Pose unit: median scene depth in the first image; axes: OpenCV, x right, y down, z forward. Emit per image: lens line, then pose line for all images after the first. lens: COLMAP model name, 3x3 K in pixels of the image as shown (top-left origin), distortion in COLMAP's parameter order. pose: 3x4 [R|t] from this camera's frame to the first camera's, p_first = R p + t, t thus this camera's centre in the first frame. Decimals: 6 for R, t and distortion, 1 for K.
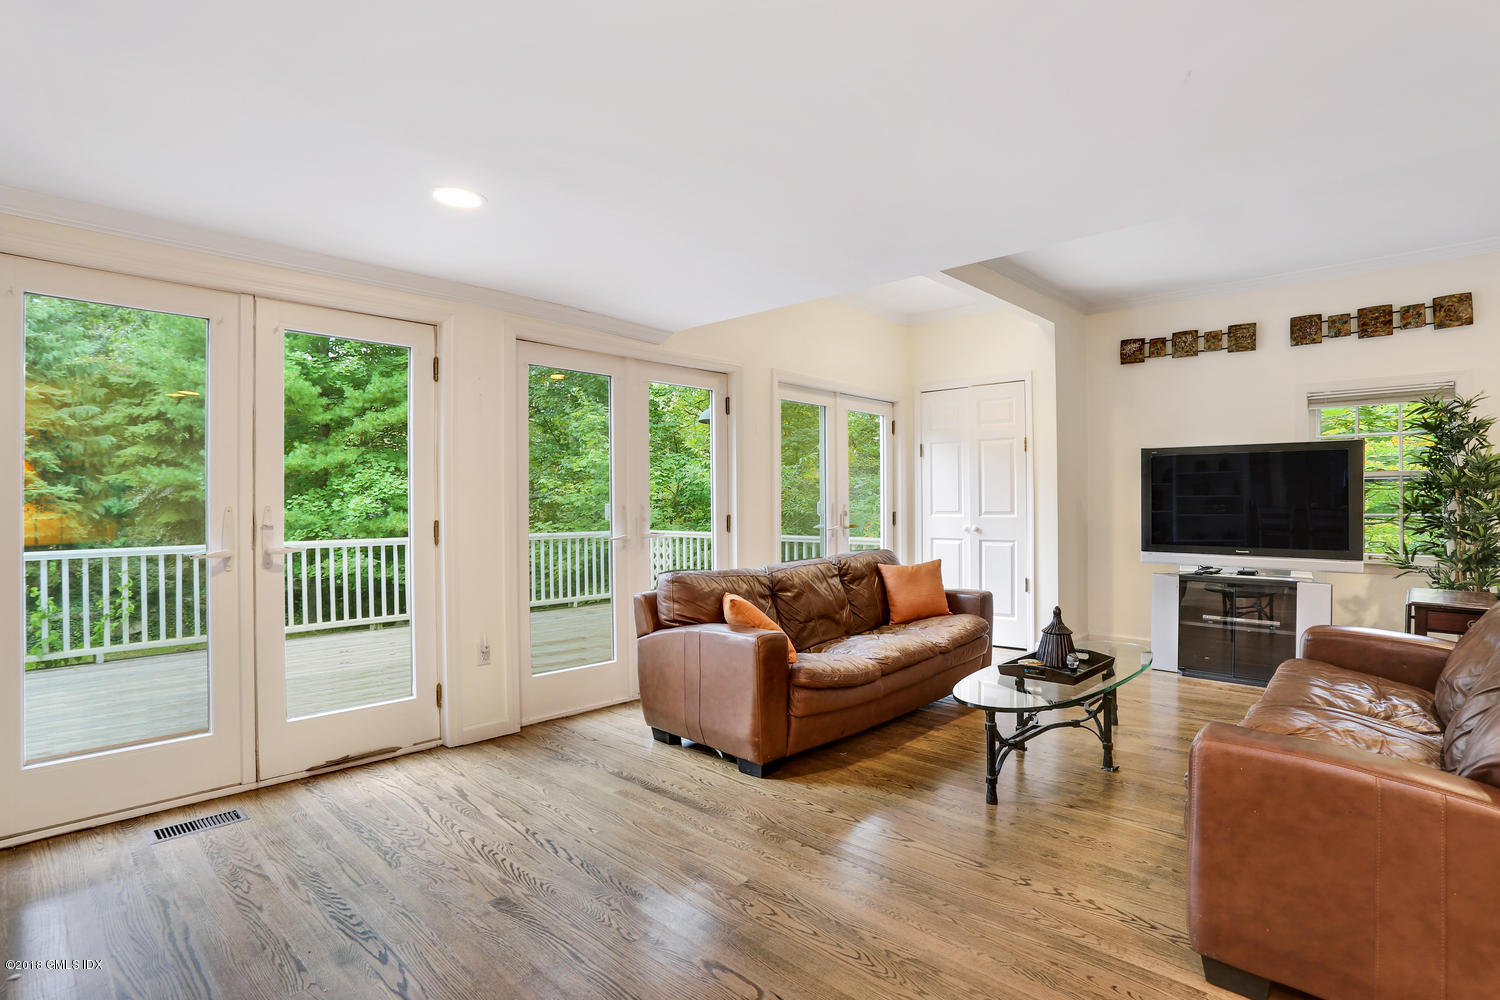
lens RADIAL K [[750.7, 0, 741.7], [0, 750.7, 505.6], [0, 0, 1]] dist [-0.024556, 0.002121]
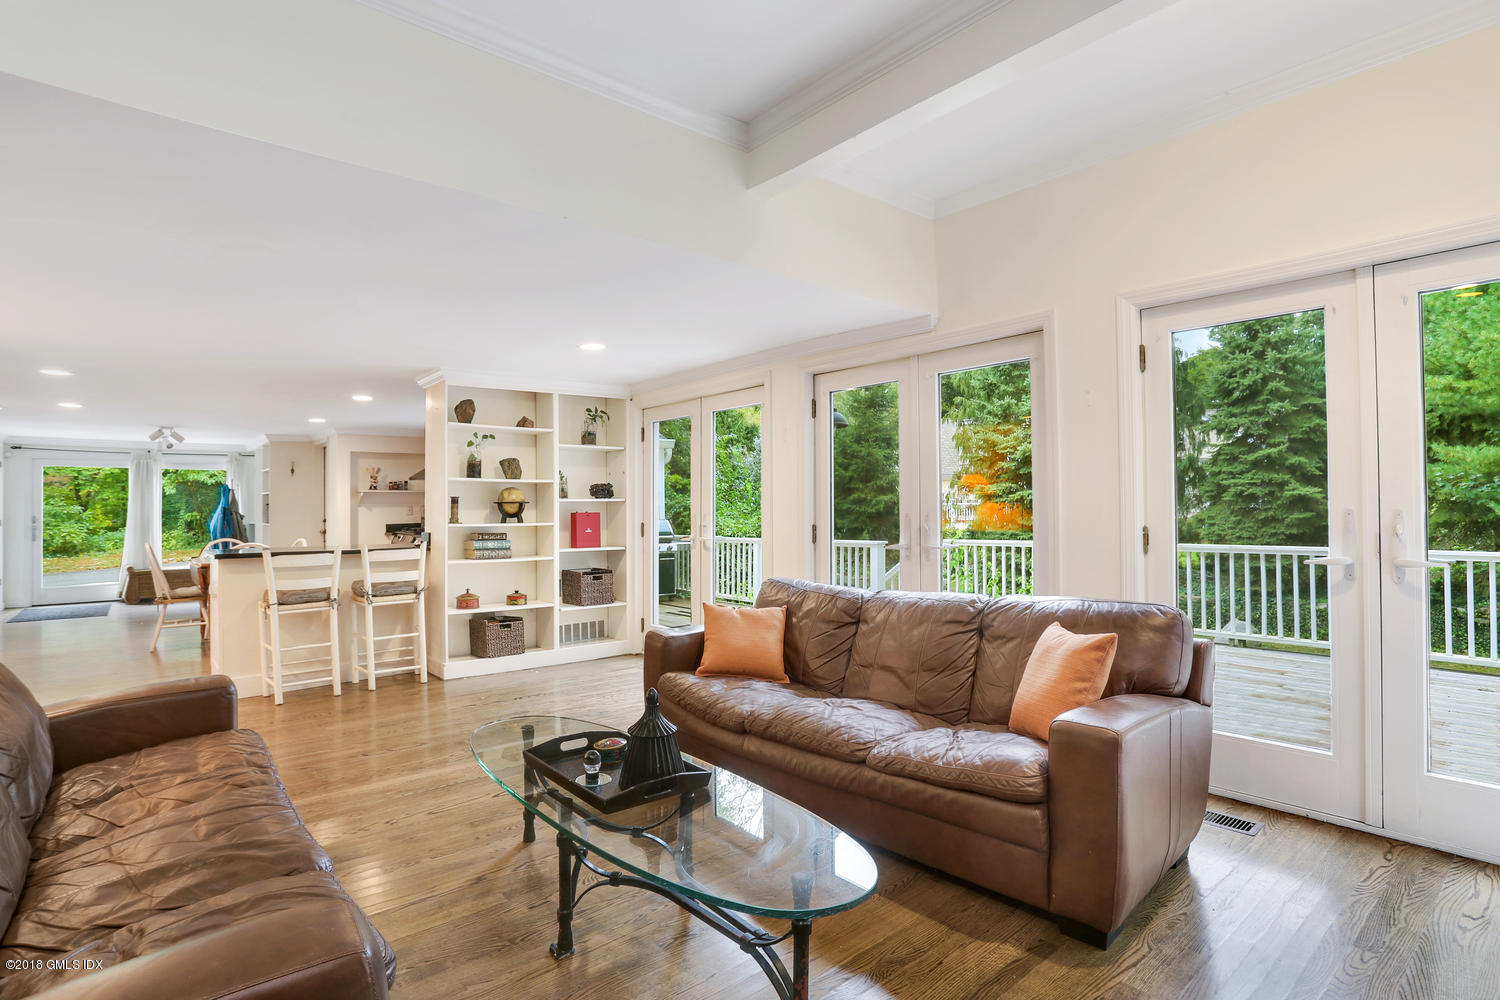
lens RADIAL K [[750.7, 0, 747.2], [0, 750.7, 499.6], [0, 0, 1]] dist [-0.024556, 0.002121]
pose [[-0.102255, -0.008433, -0.994722, 1.158197], [0.004513, 0.999950, -0.008941, -0.014292], [0.994748, -0.005403, -0.102212, 1.285445]]
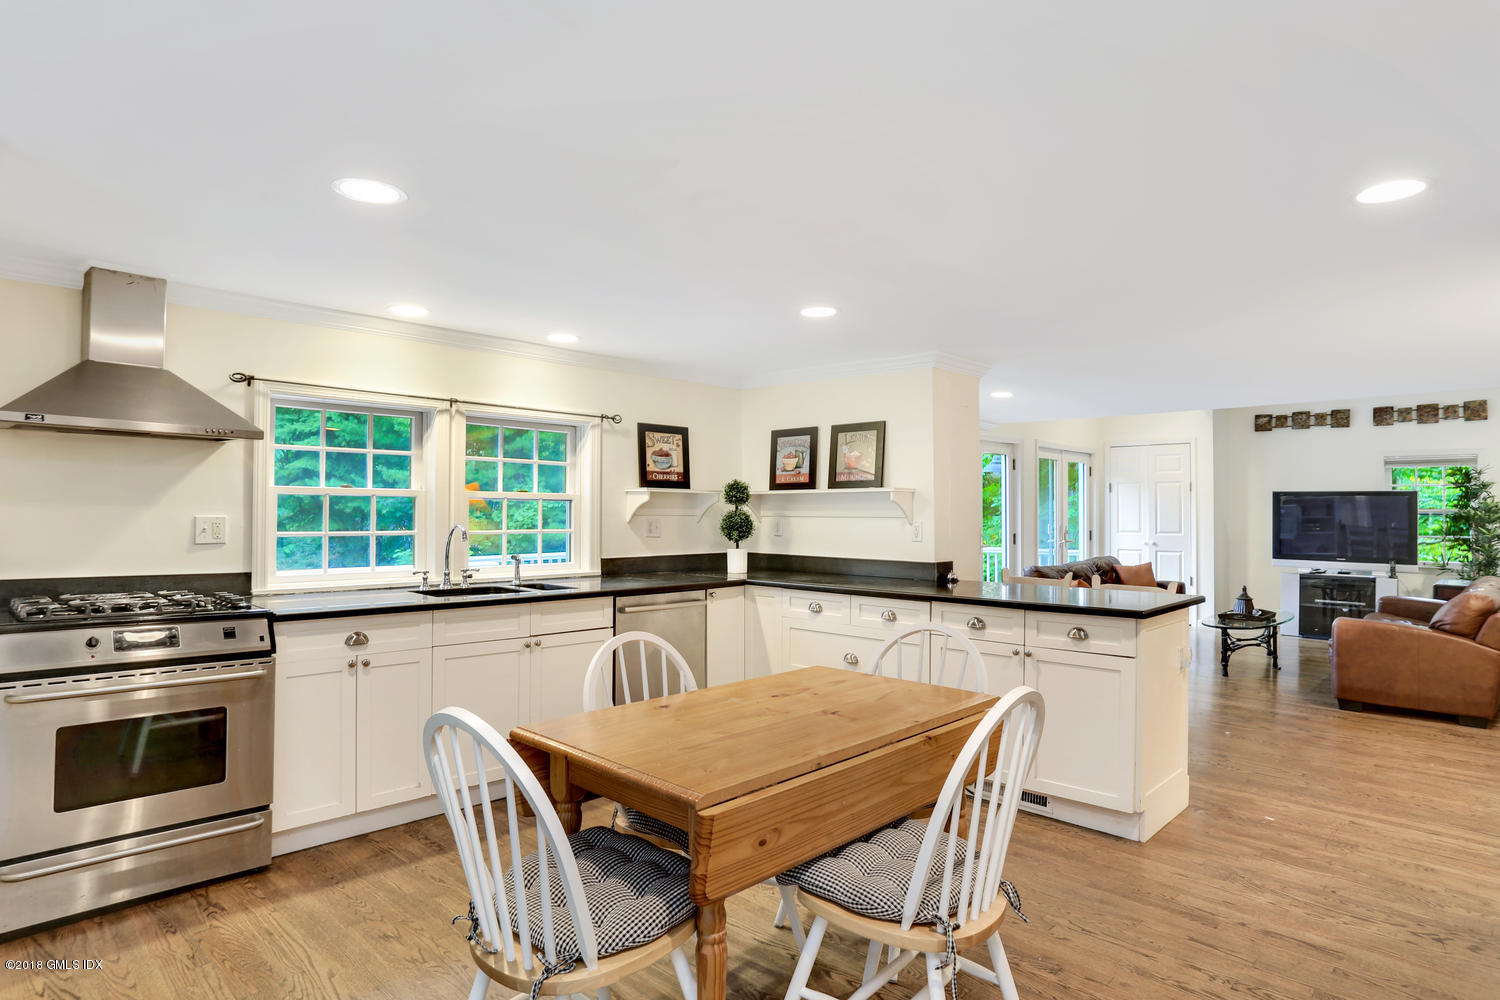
lens RADIAL K [[837.7, 0, 753.7], [0, 837.7, 507.1], [0, 0, 1]] dist [-0.004019, -0.001672]
pose [[0.999973, 0.005935, -0.004361, -0.555641], [-0.005963, 0.999961, -0.006458, -0.029187], [0.004323, 0.006484, 0.999970, -0.766486]]
